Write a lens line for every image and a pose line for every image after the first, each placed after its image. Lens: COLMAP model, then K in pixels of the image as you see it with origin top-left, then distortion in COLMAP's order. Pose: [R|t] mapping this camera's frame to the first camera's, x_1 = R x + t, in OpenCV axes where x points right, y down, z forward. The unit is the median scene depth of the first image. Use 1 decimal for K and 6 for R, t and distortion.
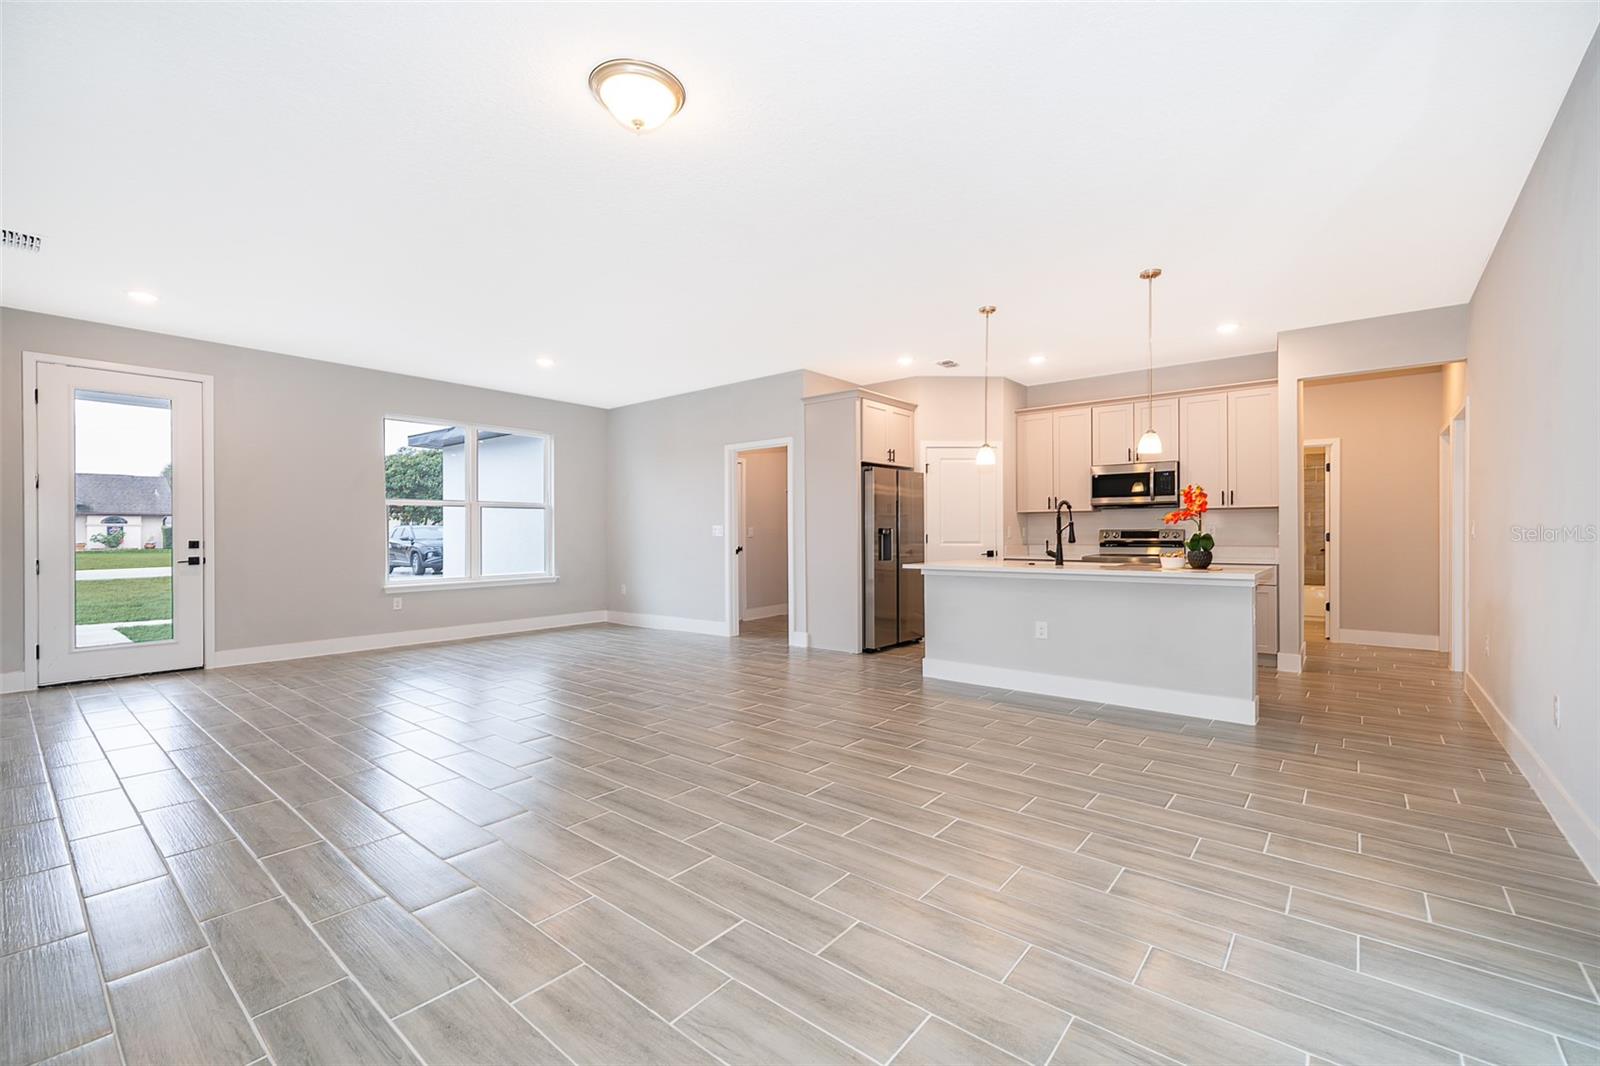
lens RADIAL K [[645.6, 0, 781.1], [0, 645.6, 535.5], [0, 0, 1]] dist [0.001075, 0.000280]
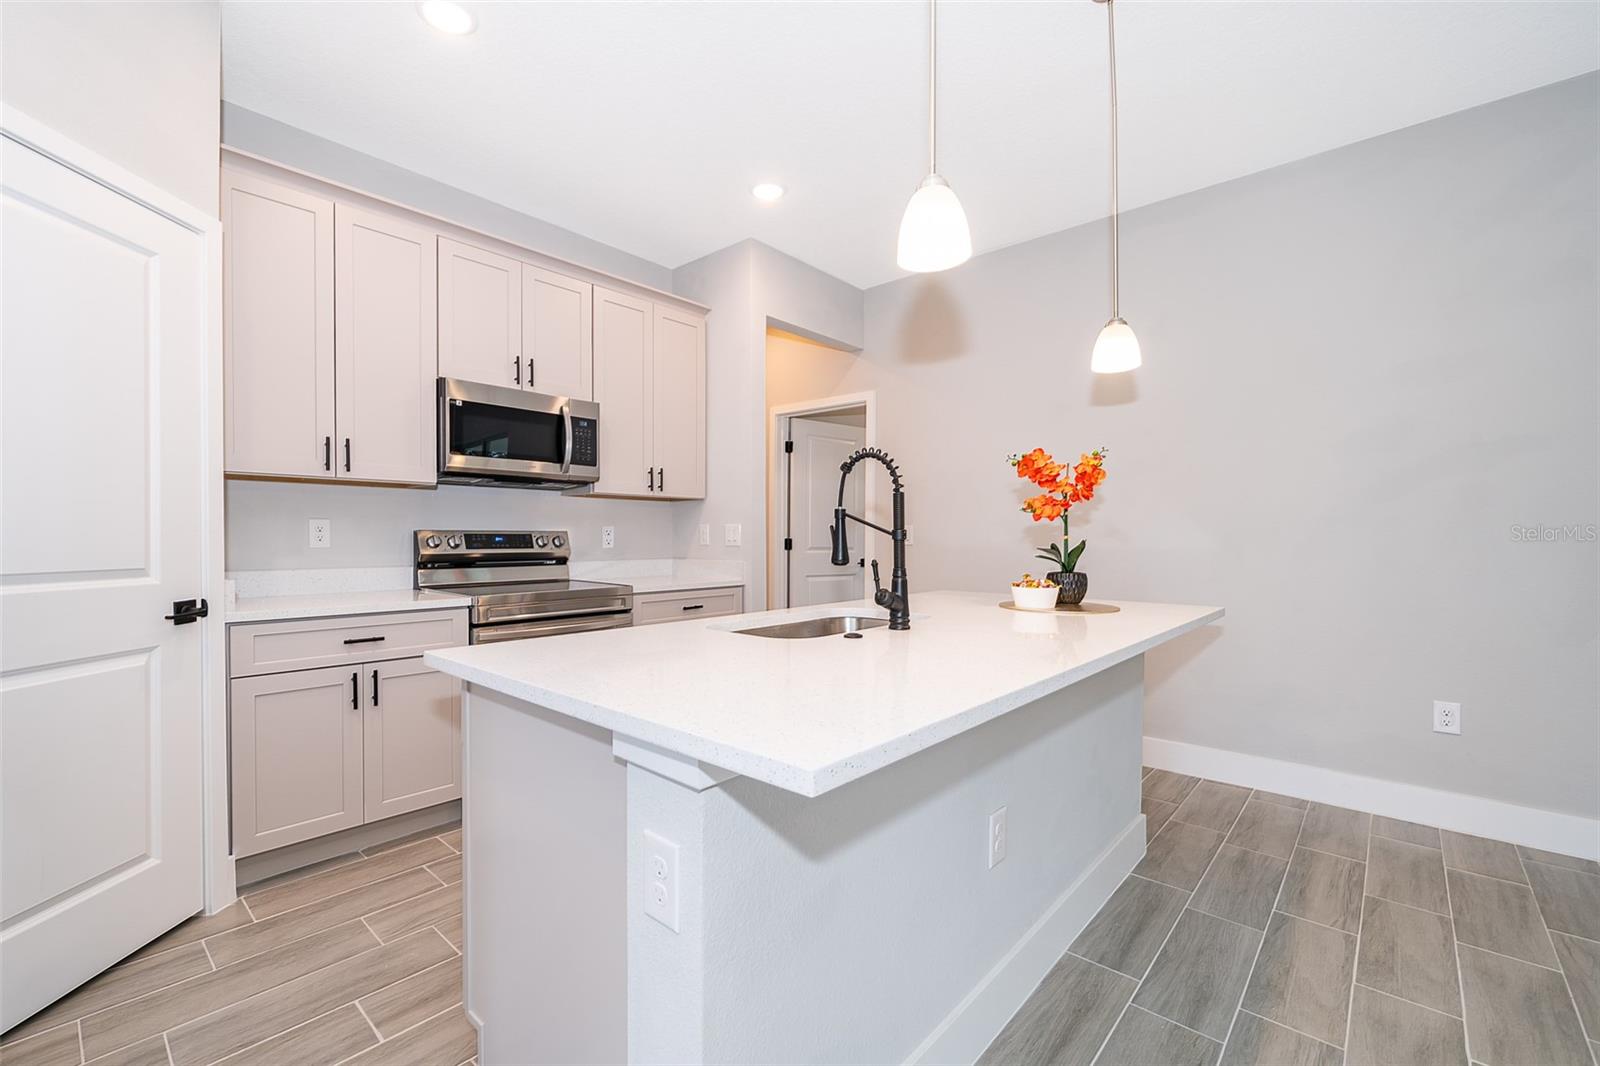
lens RADIAL K [[707.3, 0, 804.4], [0, 707.3, 544.6], [0, 0, 1]] dist [0.000216, 0.000051]
pose [[0.021233, -0.008488, 0.999739, 0.033118], [-0.000727, 0.999964, 0.008505, -0.003239], [-0.999774, -0.000907, 0.021226, 0.813632]]
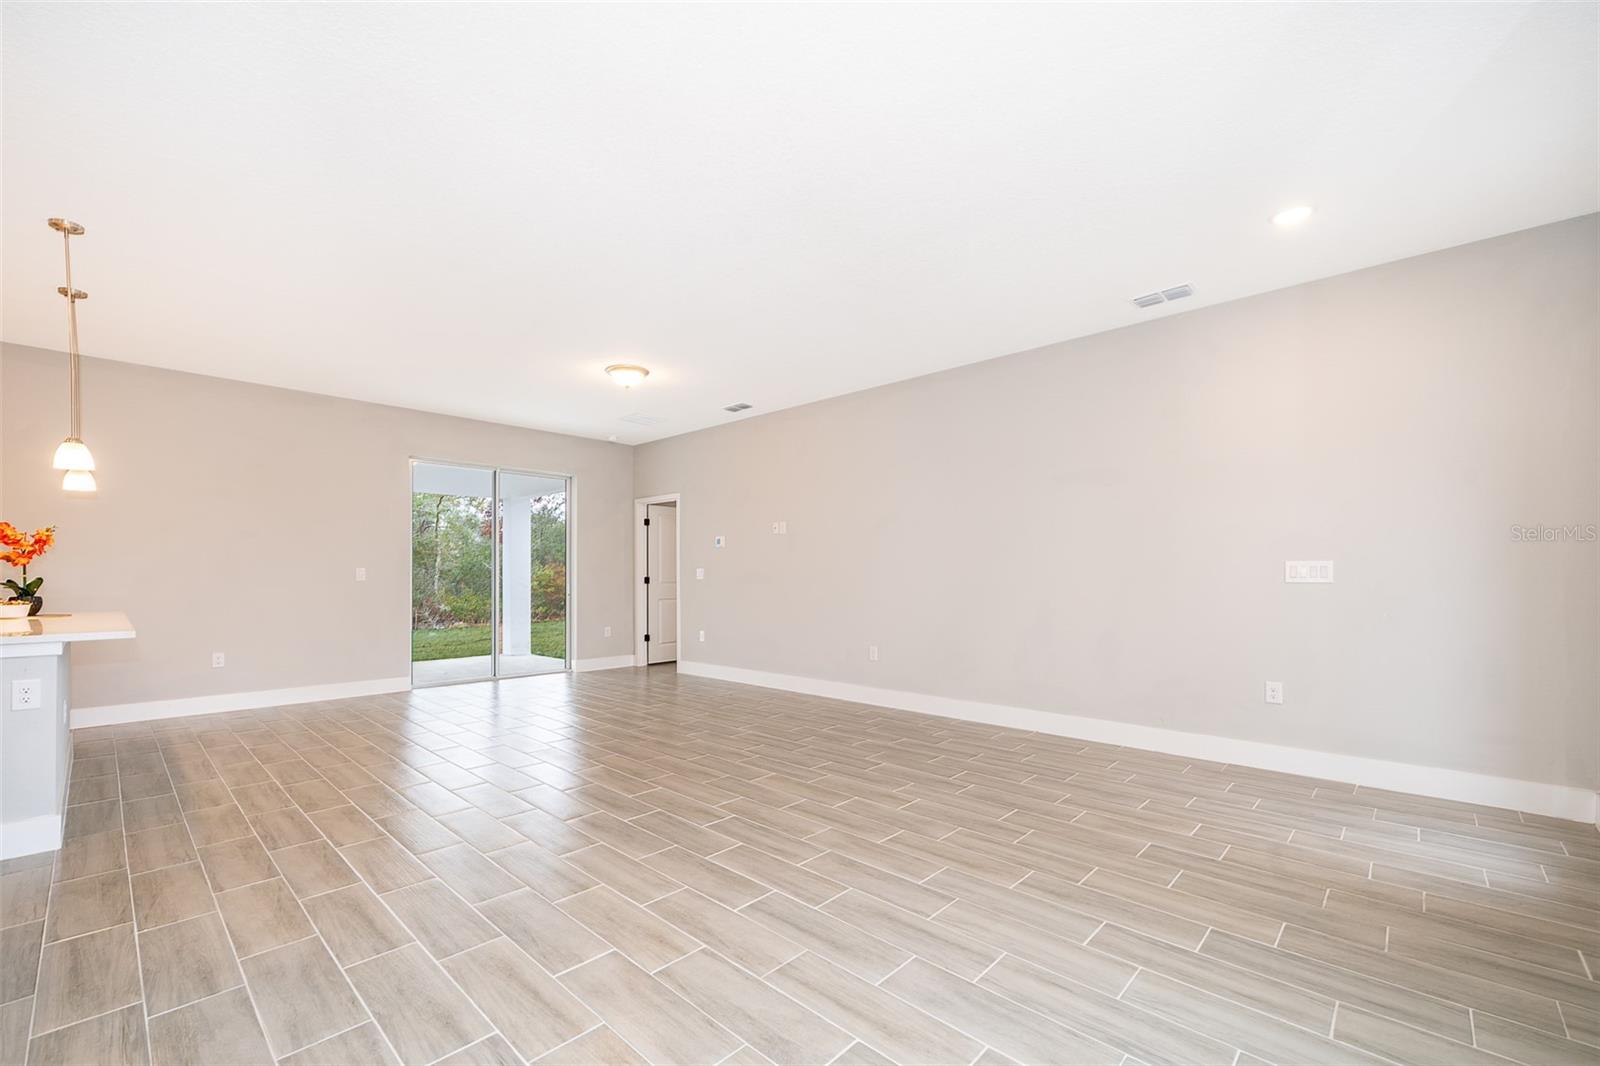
lens RADIAL K [[654.9, 0, 798.4], [0, 654.9, 559.1], [0, 0, 1]] dist [0.001324, 0.000045]
pose [[-0.998645, 0.004789, 0.051823, -0.342325], [0.003494, 0.999680, -0.025050, -0.001715], [-0.051927, -0.024835, -0.998342, 1.265909]]
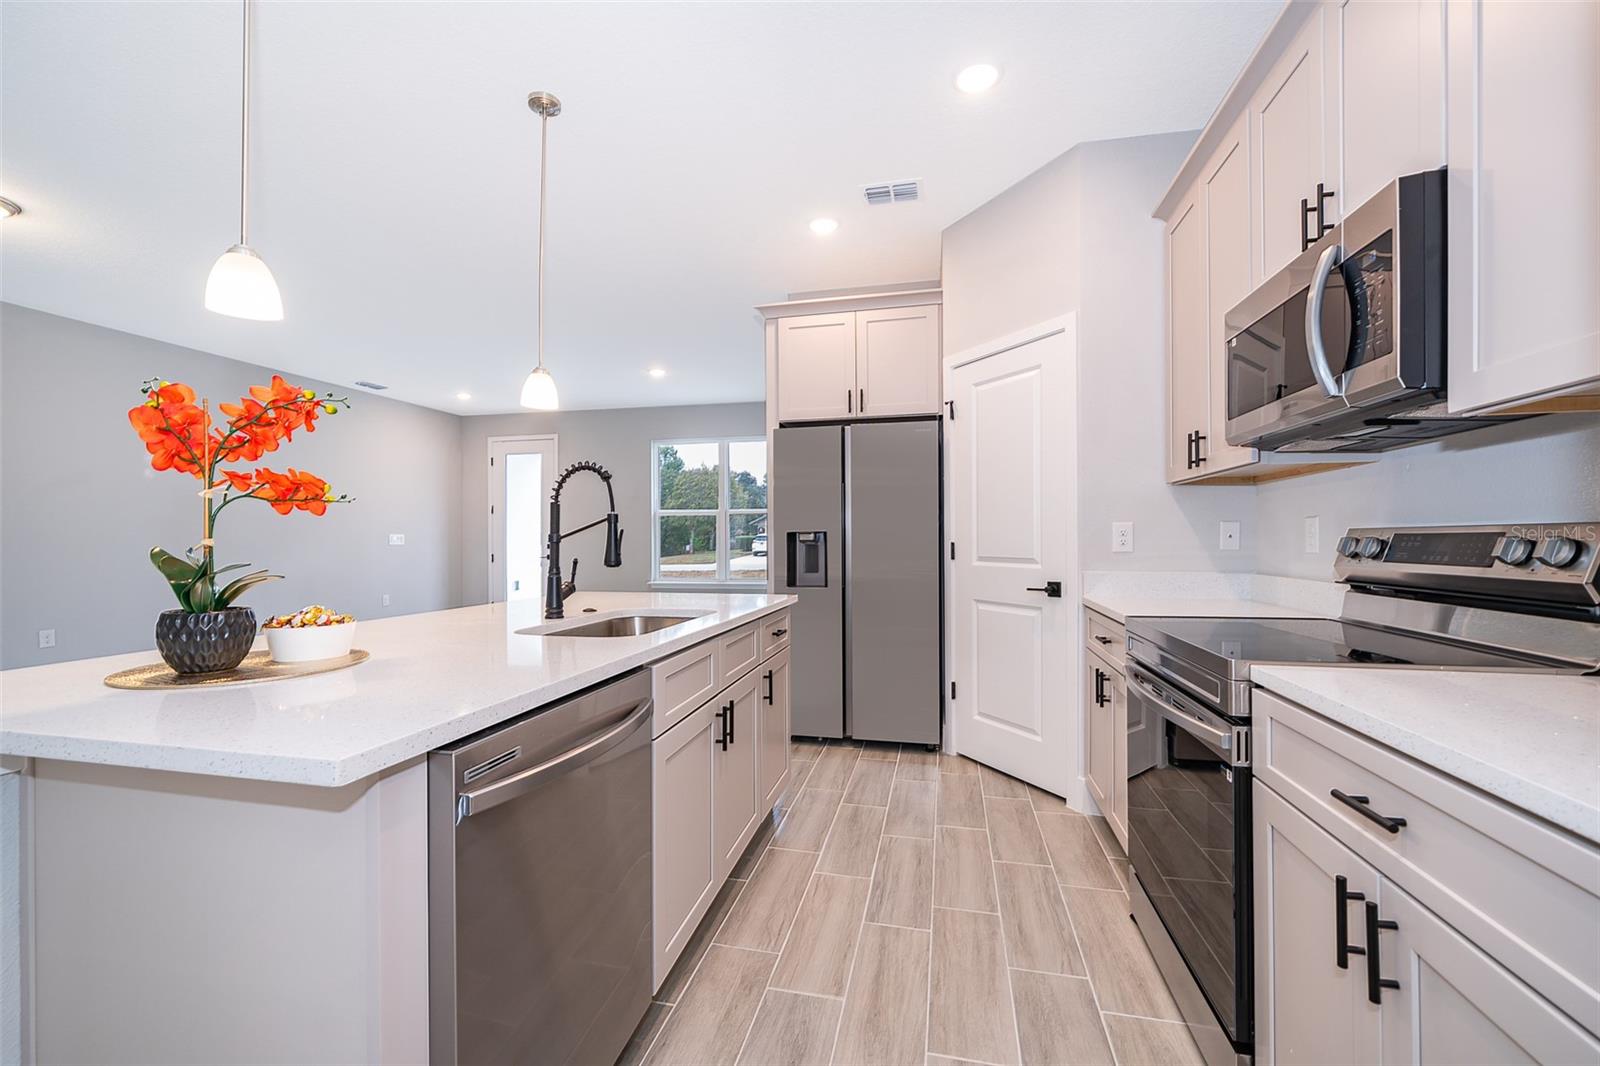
lens RADIAL K [[668.6, 0, 809.7], [0, 668.6, 538.3], [0, 0, 1]] dist [0.000951, 0.000207]
pose [[0.471482, -0.000387, -0.881876, 0.706563], [-0.000876, 0.999999, -0.000908, -0.004362], [0.881875, 0.001201, 0.471481, 0.732323]]
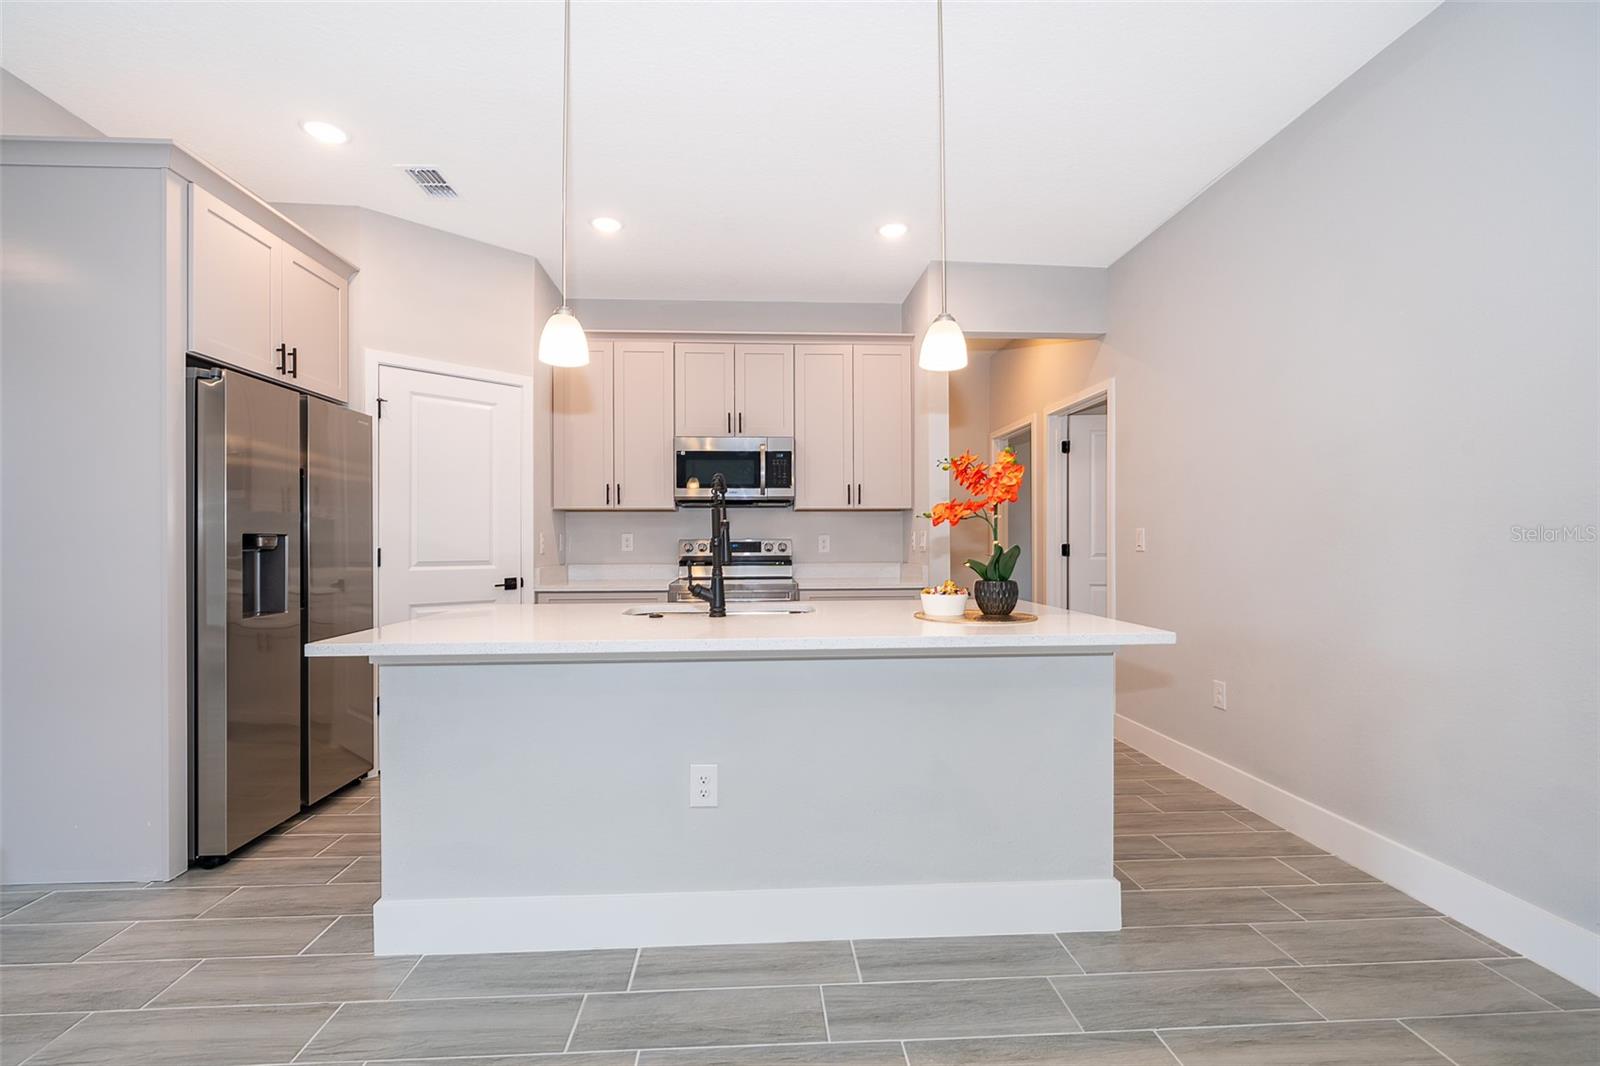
lens RADIAL K [[698.4, 0, 760.9], [0, 698.4, 537.6], [0, 0, 1]] dist [-0.001702, -0.000333]
pose [[0.740714, 0.004885, 0.671803, 0.100312], [0.003152, 0.999937, -0.010747, -0.003081], [-0.671813, 0.010078, 0.740652, 0.484151]]
